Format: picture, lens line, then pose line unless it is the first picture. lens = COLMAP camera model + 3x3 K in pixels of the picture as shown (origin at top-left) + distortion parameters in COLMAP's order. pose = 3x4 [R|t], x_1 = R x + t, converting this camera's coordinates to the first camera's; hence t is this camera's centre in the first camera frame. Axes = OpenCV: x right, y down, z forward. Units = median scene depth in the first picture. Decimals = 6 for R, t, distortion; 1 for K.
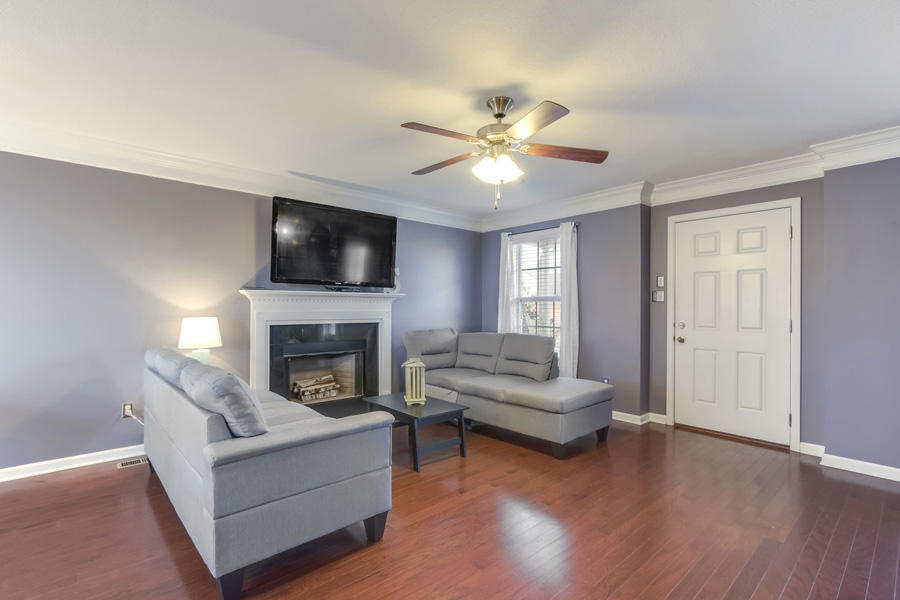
lens RADIAL K [[413.1, 0, 449.3], [0, 413.1, 306.2], [0, 0, 1]] dist [-0.015249, 0.000679]
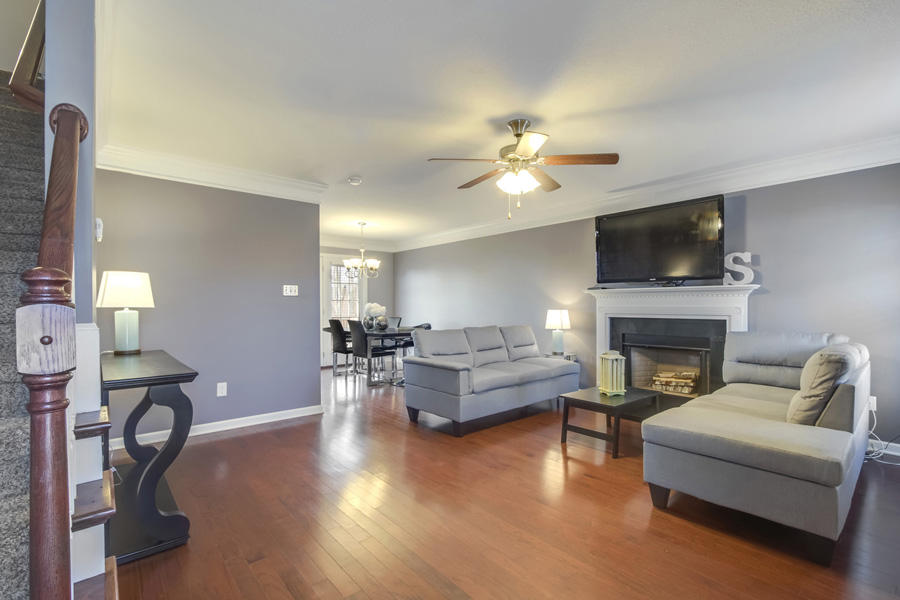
lens RADIAL K [[413.1, 0, 445.5], [0, 413.1, 304.1], [0, 0, 1]] dist [-0.015249, 0.000679]
pose [[-0.002970, -0.004766, -0.999984, 0.763459], [0.003783, 0.999981, -0.004778, 0.009814], [0.999988, -0.003797, -0.002952, 0.473701]]
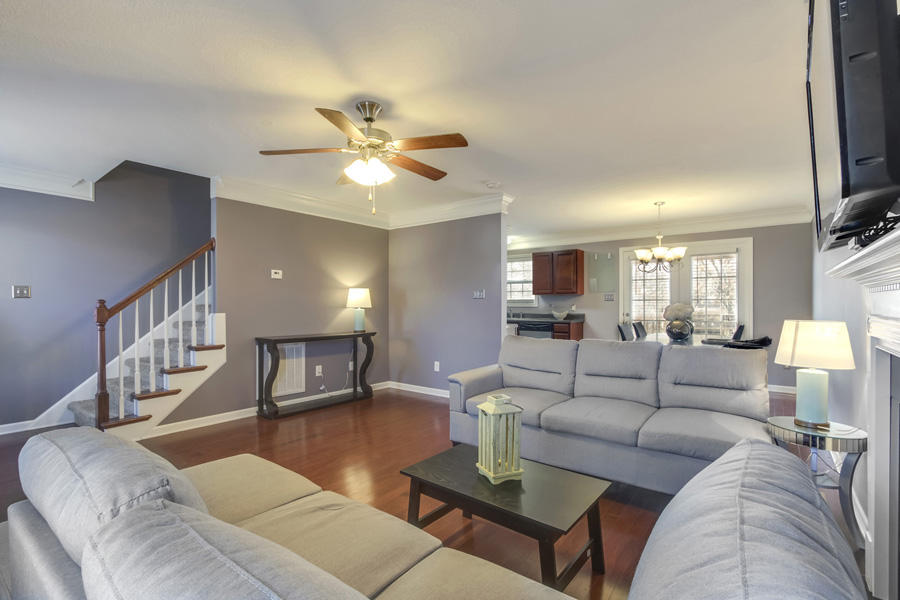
lens RADIAL K [[412.6, 0, 448.7], [0, 412.6, 304.3], [0, 0, 1]] dist [-0.005561, 0.001610]
pose [[-0.982800, -0.002157, -0.184658, 0.066712], [-0.001588, 0.999994, -0.003231, 0.003947], [0.184664, -0.002883, -0.982797, 1.227315]]
